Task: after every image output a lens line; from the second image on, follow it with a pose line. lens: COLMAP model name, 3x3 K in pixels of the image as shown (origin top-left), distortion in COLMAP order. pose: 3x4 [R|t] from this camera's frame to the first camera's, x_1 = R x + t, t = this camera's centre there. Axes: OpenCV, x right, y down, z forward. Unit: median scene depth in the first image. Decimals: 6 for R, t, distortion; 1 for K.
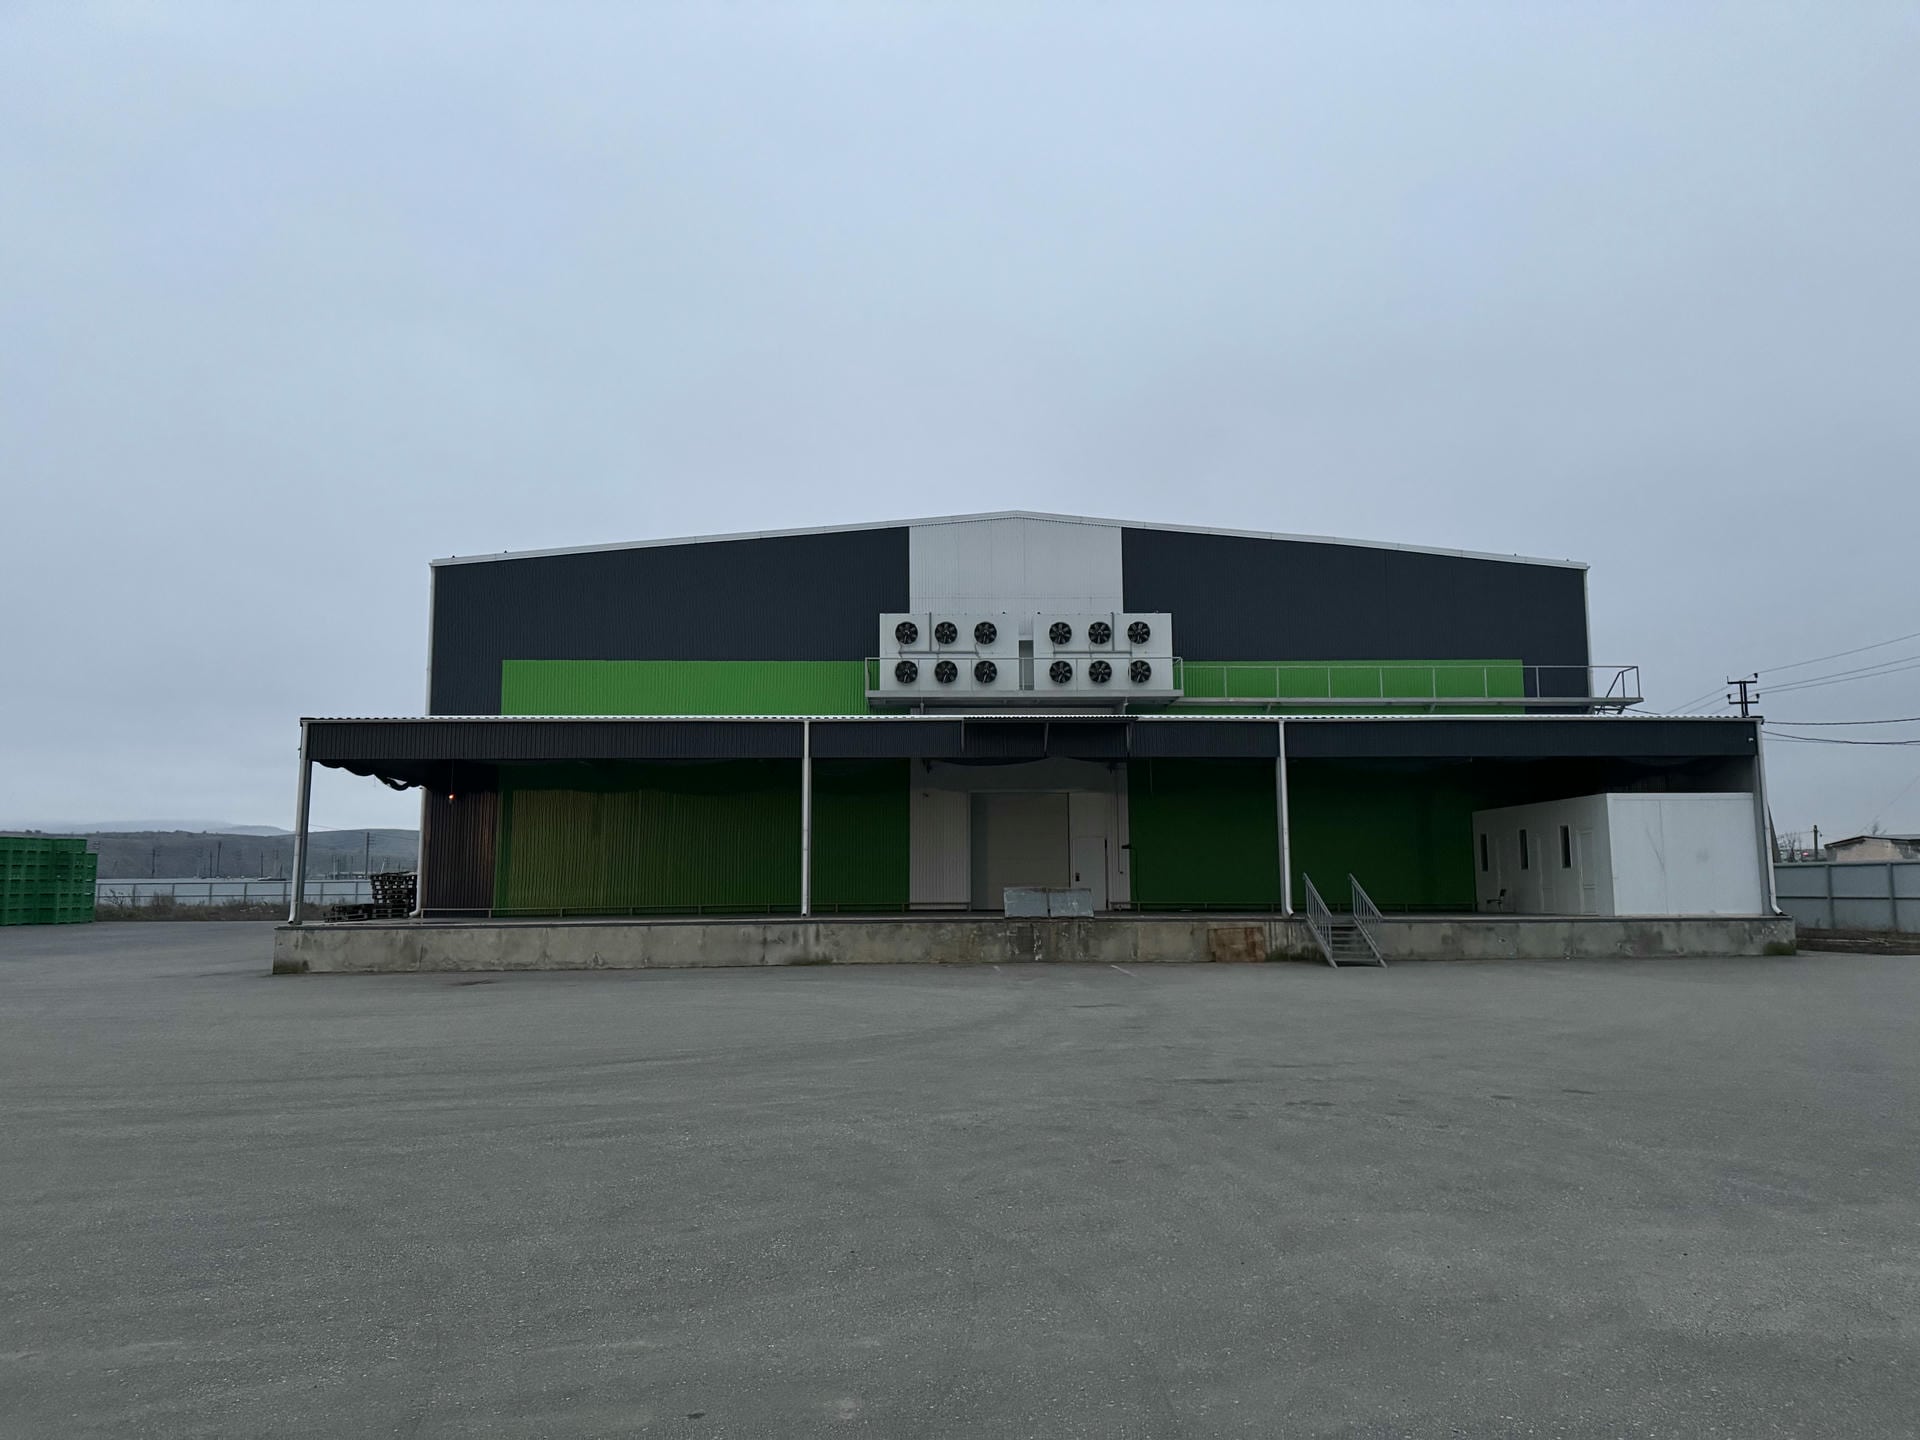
lens RADIAL K [[1346.2, 0, 960.0], [0, 1346.2, 720.0], [0, 0, 1]] dist [0.174690, -0.305839]
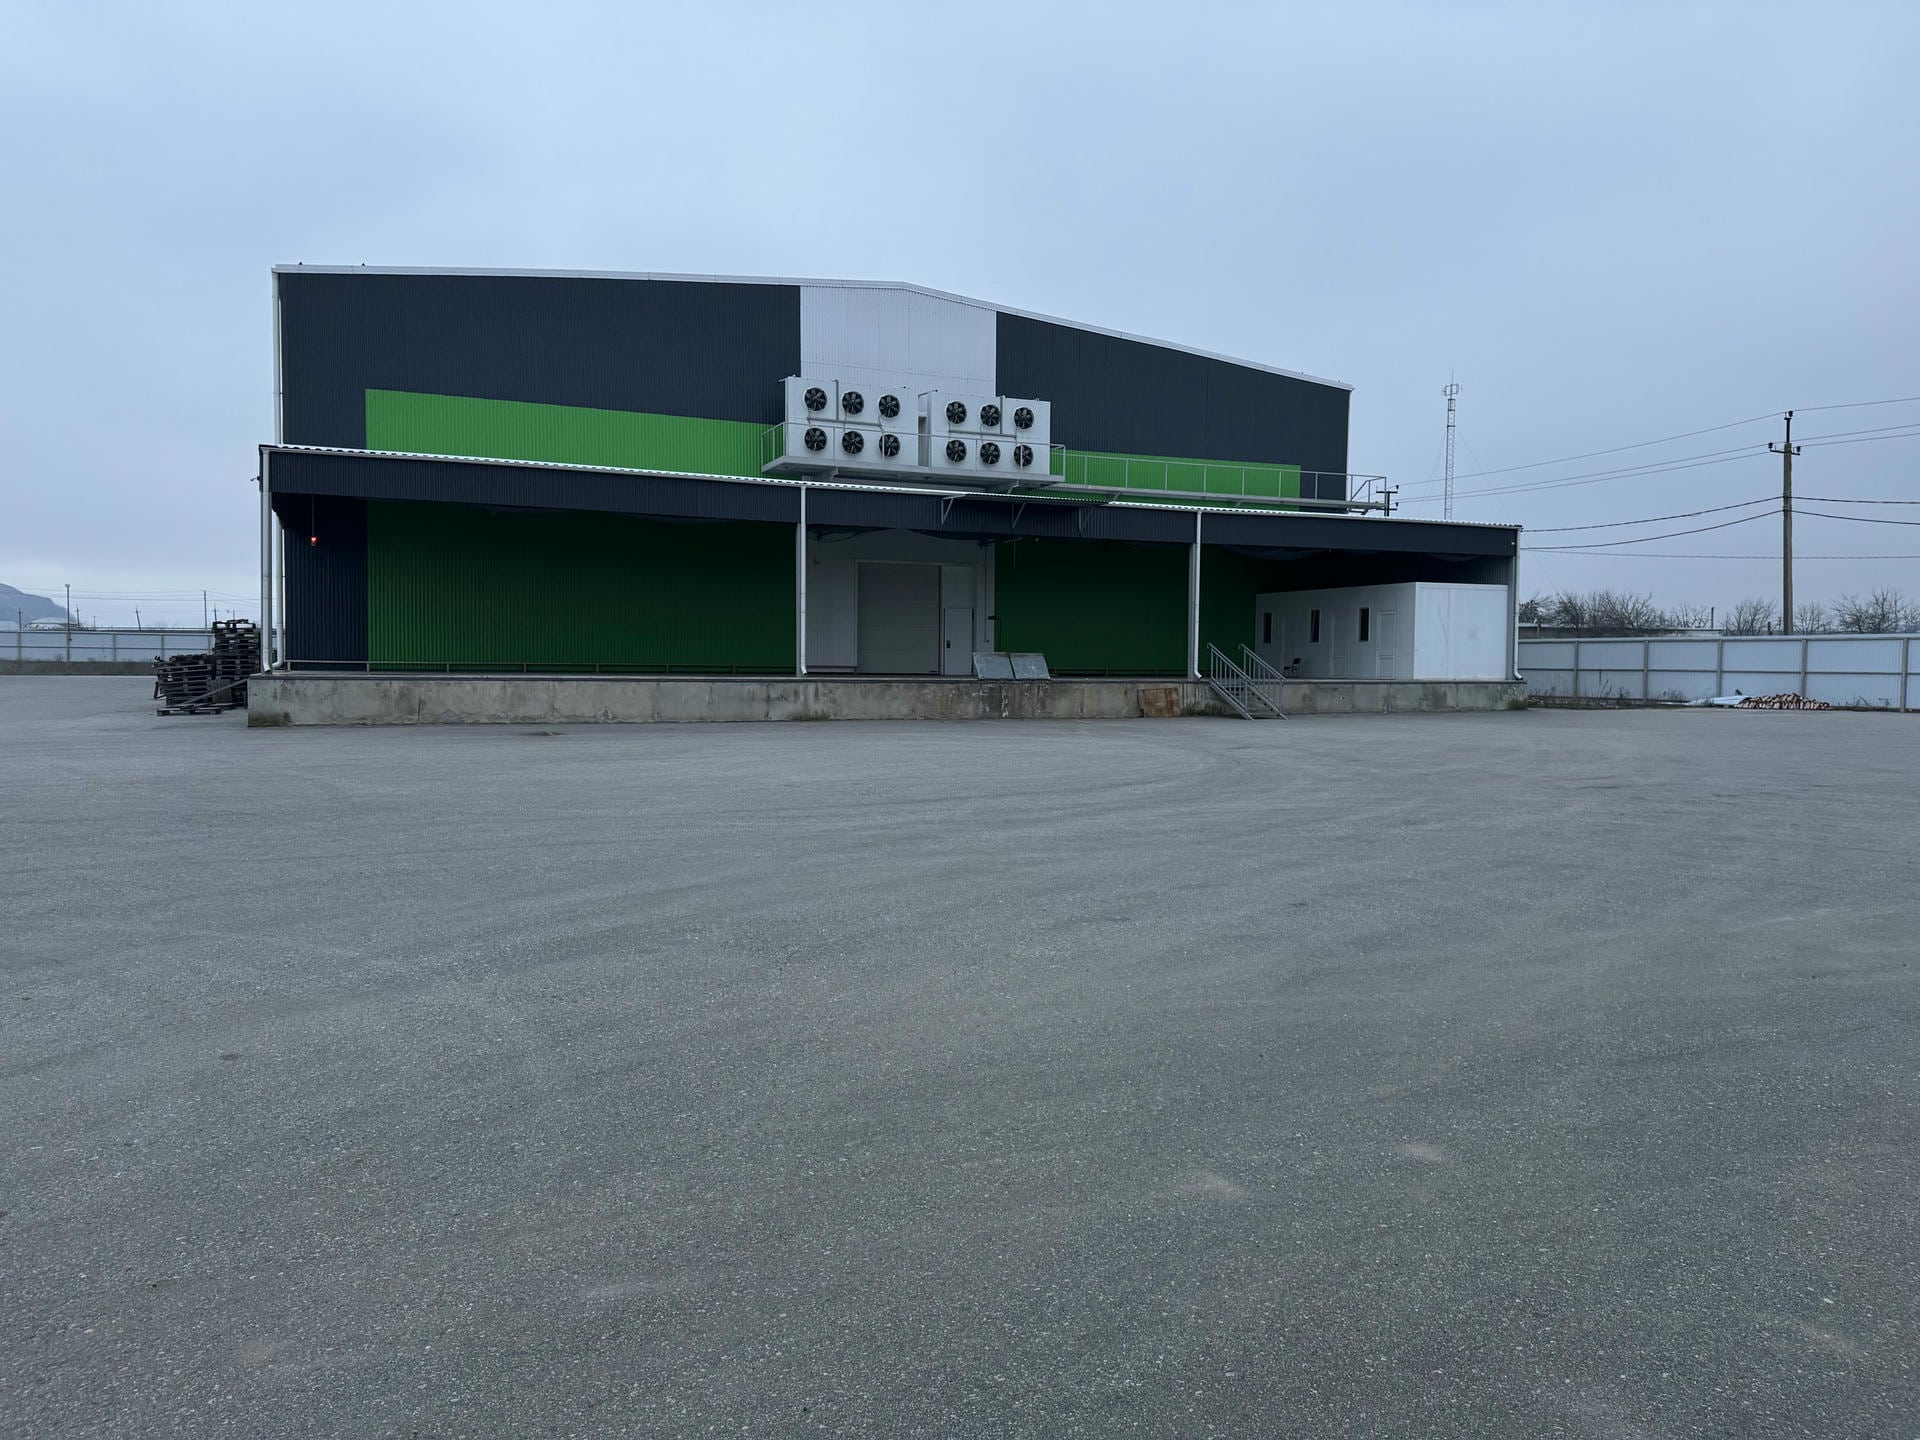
lens RADIAL K [[1346.2, 0, 960.0], [0, 1346.2, 720.0], [0, 0, 1]] dist [0.174690, -0.305839]
pose [[0.931921, -0.000810, 0.362661, -0.378620], [-0.060628, 0.985577, 0.157997, 0.005334], [-0.357558, -0.169228, 0.918430, -0.015994]]
